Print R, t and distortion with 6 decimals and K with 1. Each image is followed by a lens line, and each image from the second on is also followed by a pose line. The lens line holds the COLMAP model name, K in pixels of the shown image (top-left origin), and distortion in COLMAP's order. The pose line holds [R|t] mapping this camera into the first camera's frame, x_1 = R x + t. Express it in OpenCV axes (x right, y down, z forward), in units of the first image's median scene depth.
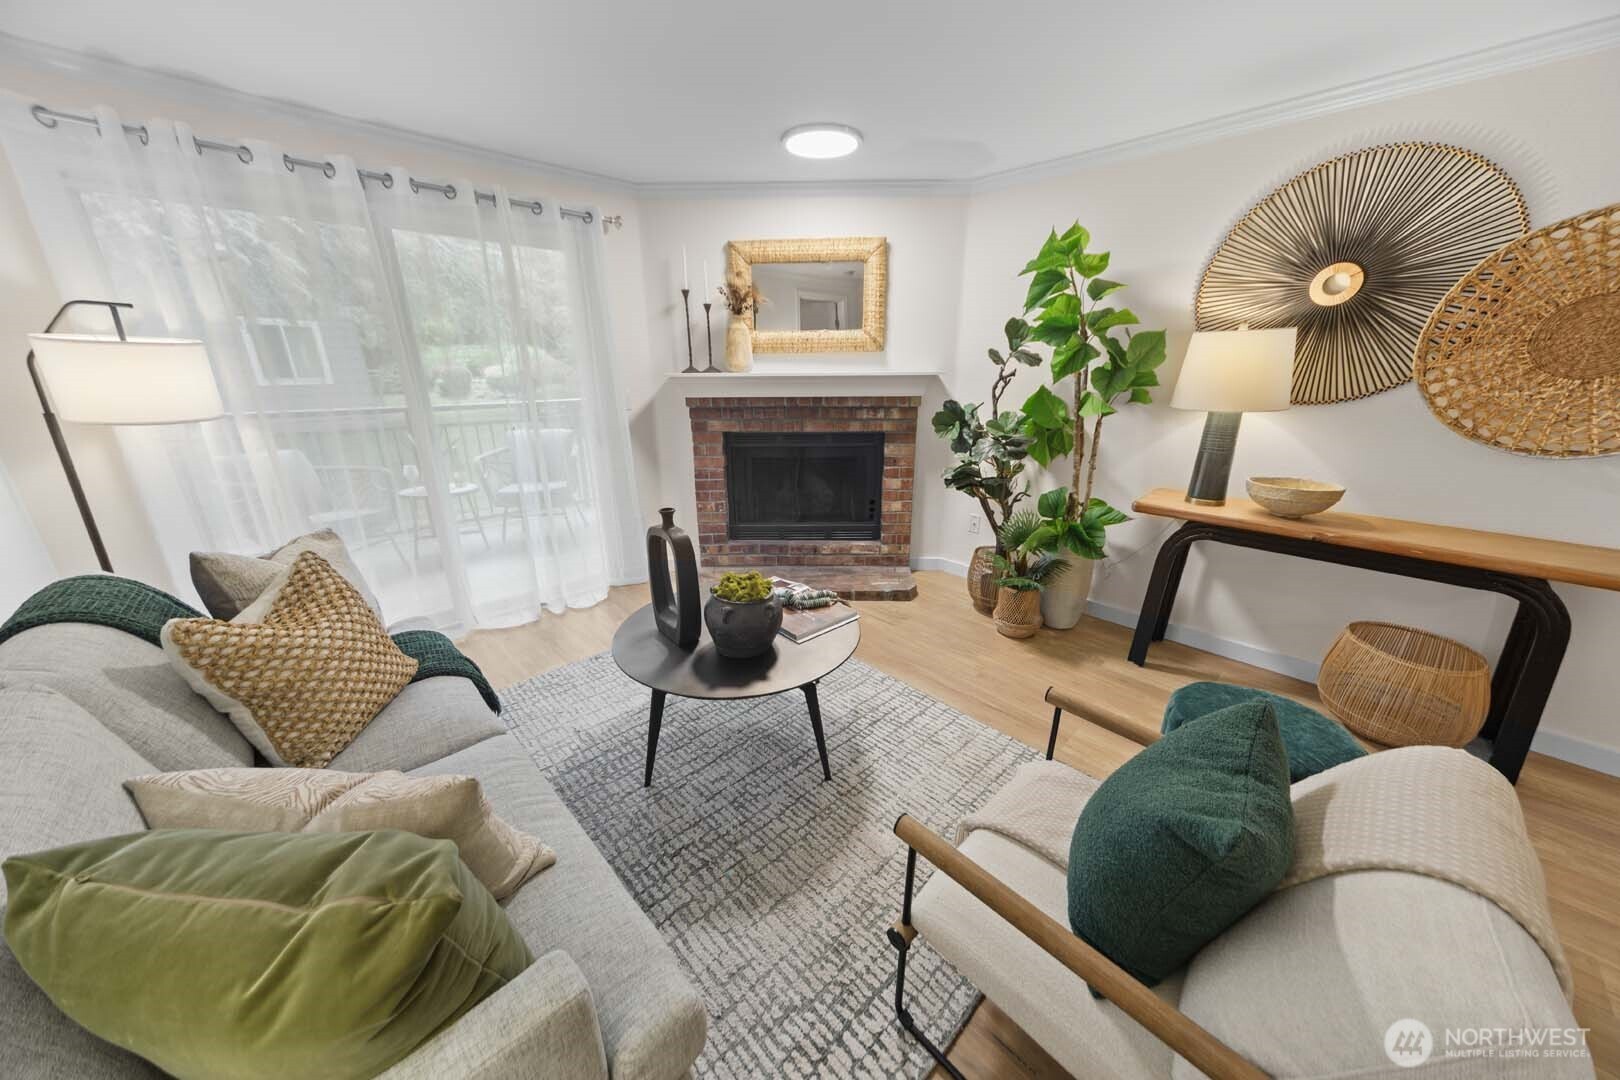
lens RADIAL K [[548.4, 0, 809.2], [0, 548.4, 544.0], [0, 0, 1]] dist [0.006450, 0.000314]
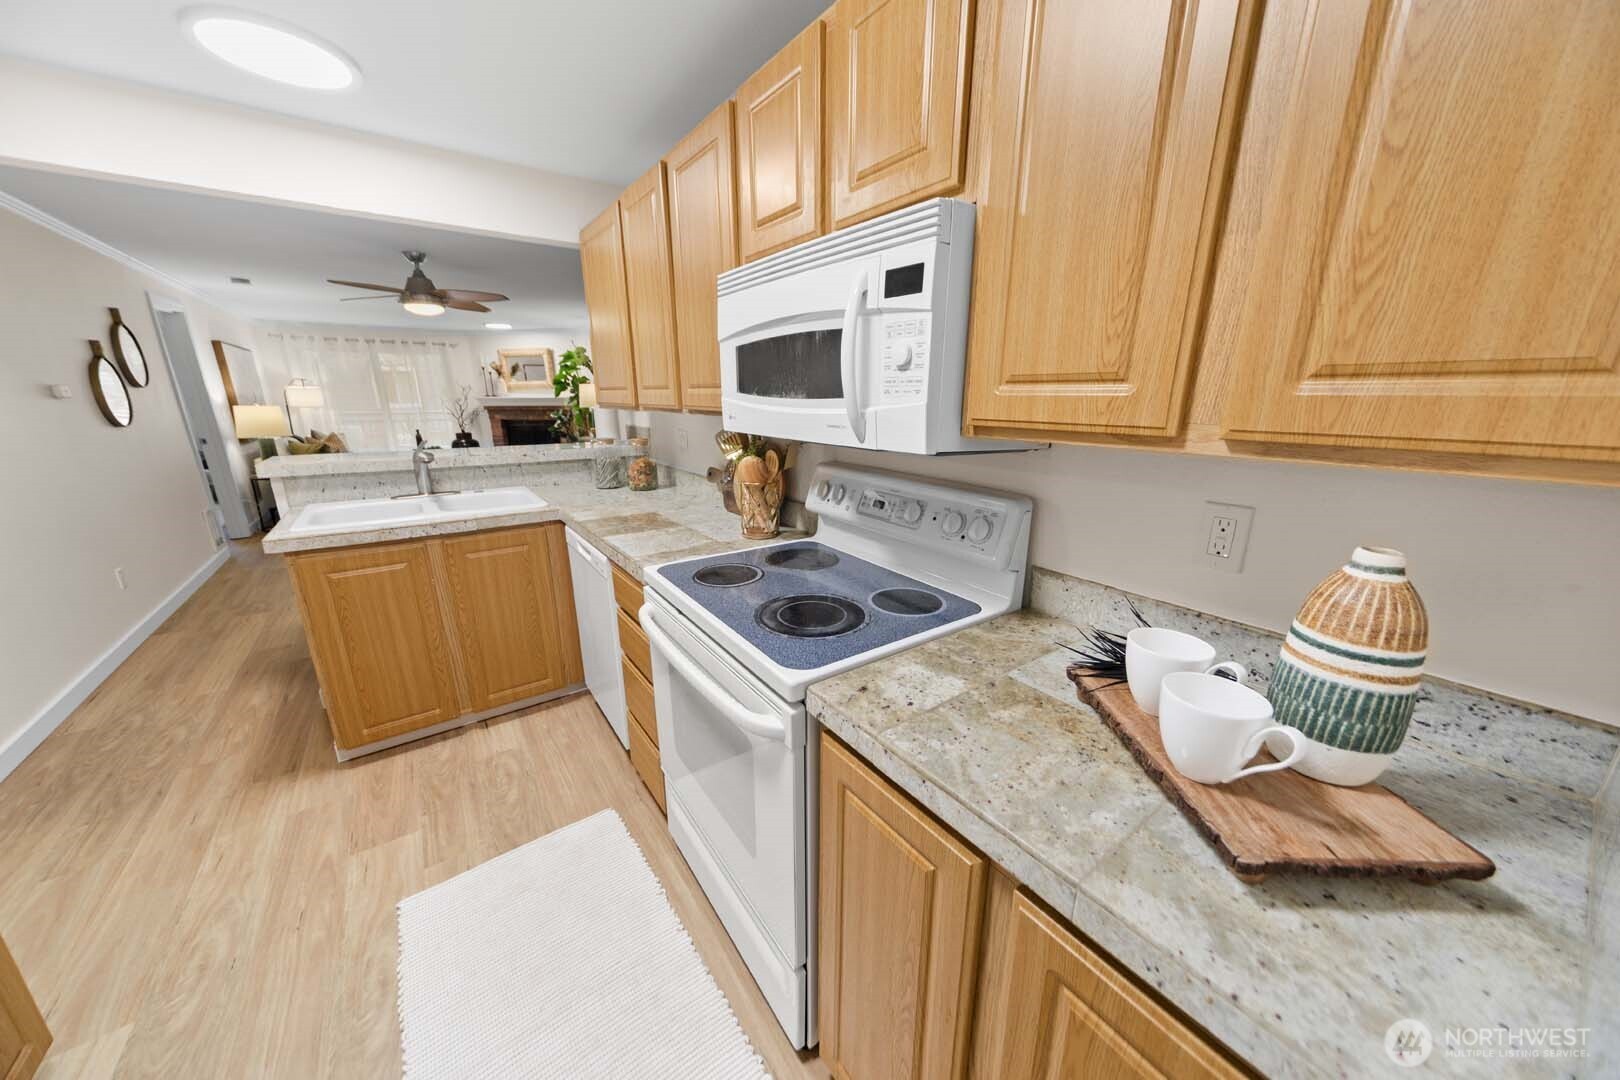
lens RADIAL K [[548.4, 0, 809.2], [0, 548.4, 544.0], [0, 0, 1]] dist [0.006450, 0.000314]
pose [[0.990067, 0.038757, -0.135148, 2.089400], [-0.046073, 0.997613, -0.051434, 0.565186], [0.132832, 0.057150, 0.989490, -1.688904]]
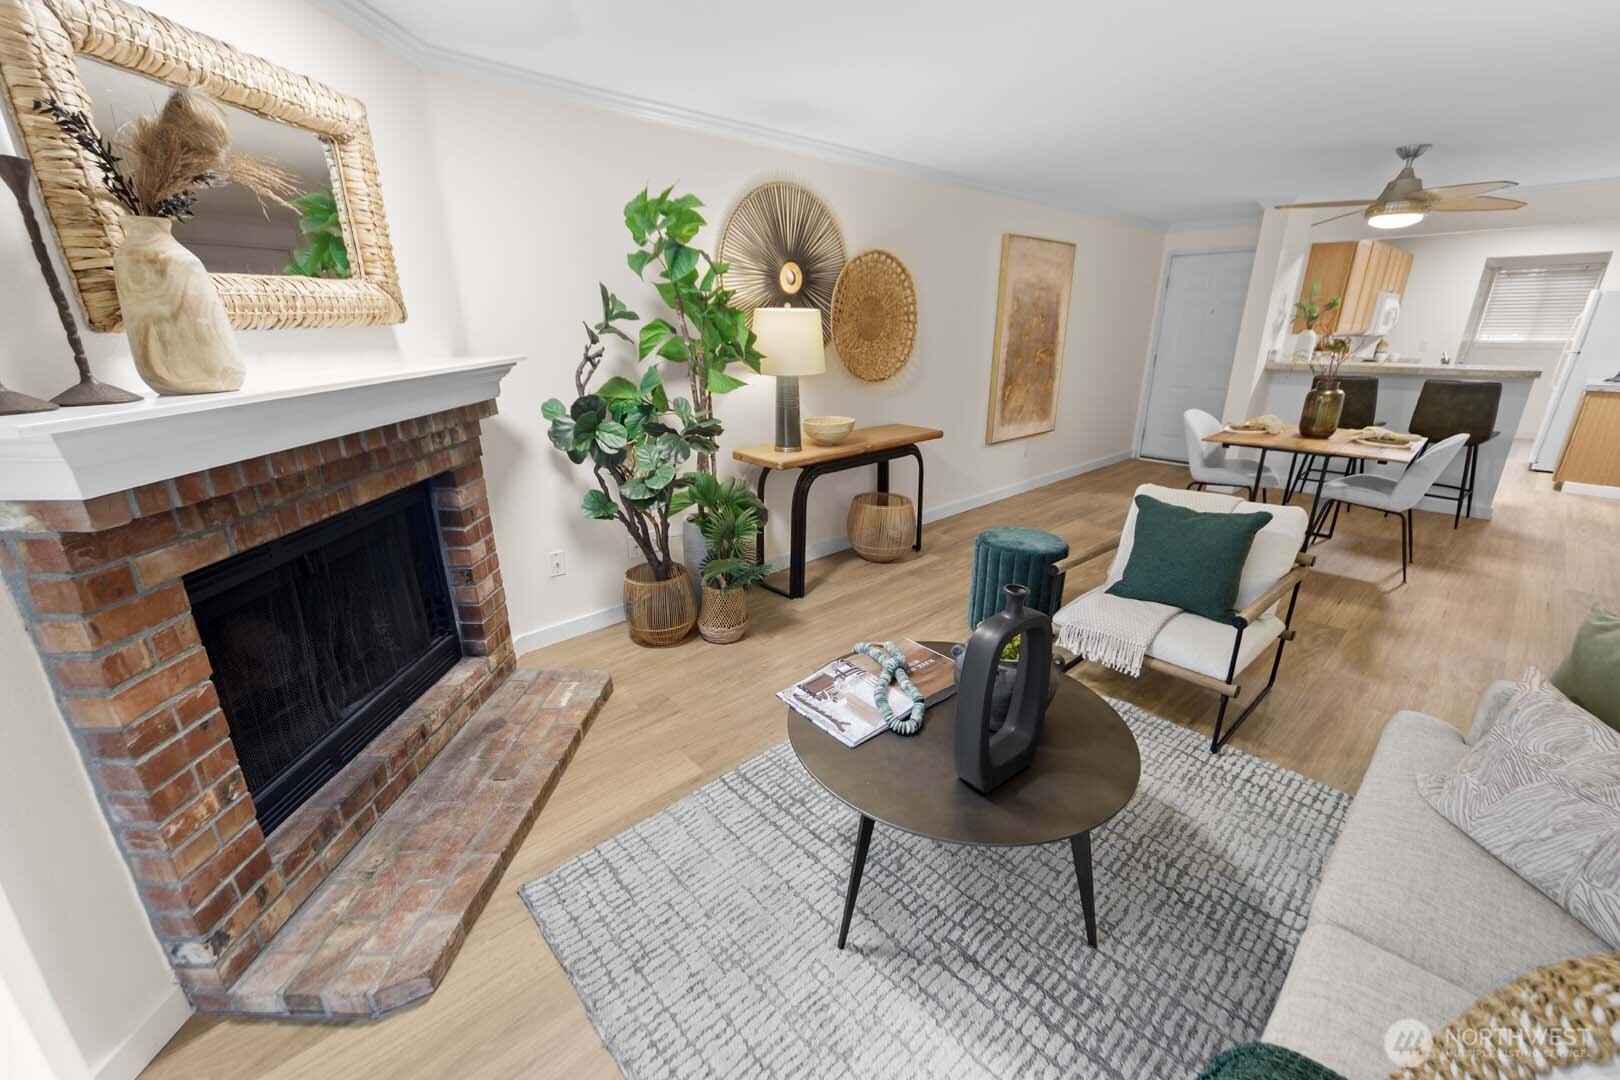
lens RADIAL K [[671.1, 0, 810.0], [0, 671.1, 540.0], [0, 0, 1]] dist [0.001614, 0.000253]
pose [[0.015504, -0.315641, 0.948752, -0.658598], [0.318356, 0.901044, 0.294567, -0.279808], [-0.947845, 0.297474, 0.114456, 0.747632]]
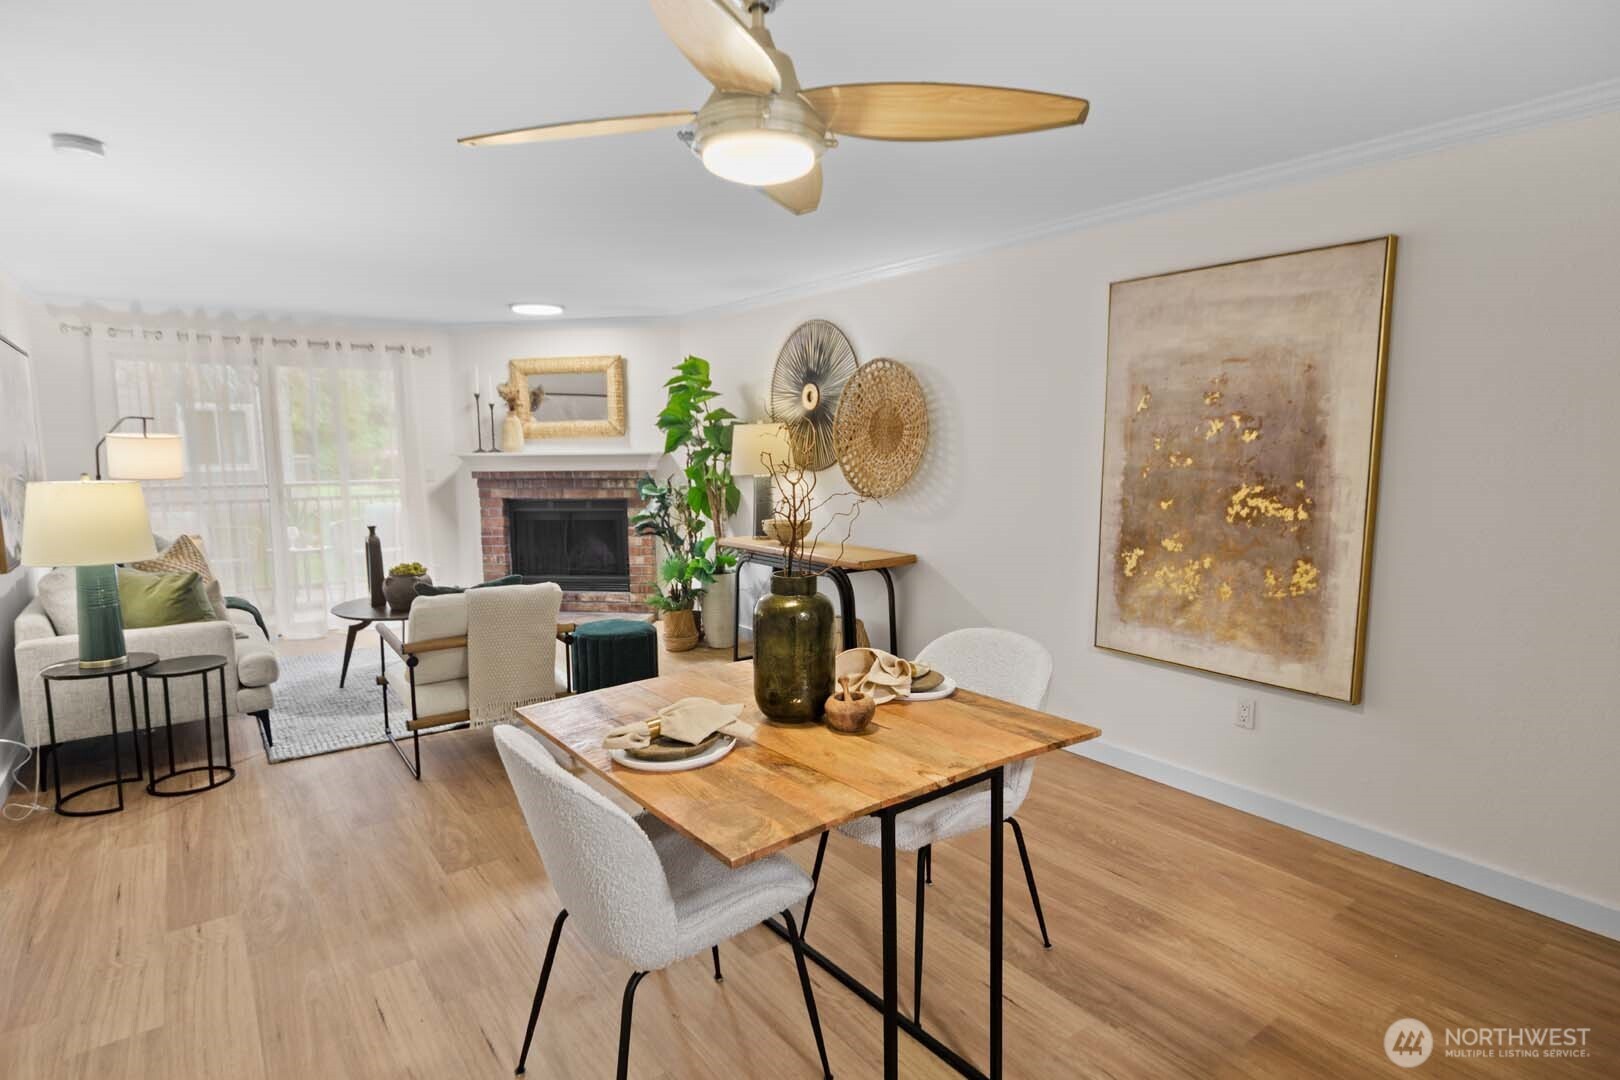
lens RADIAL K [[851.4, 0, 814.0], [0, 851.4, 542.1], [0, 0, 1]] dist [-0.001745, -0.000574]
pose [[0.992143, 0.009338, -0.124758, 0.993796], [-0.034616, 0.978769, -0.202023, 0.328495], [0.120223, 0.204754, 0.971402, -0.981904]]
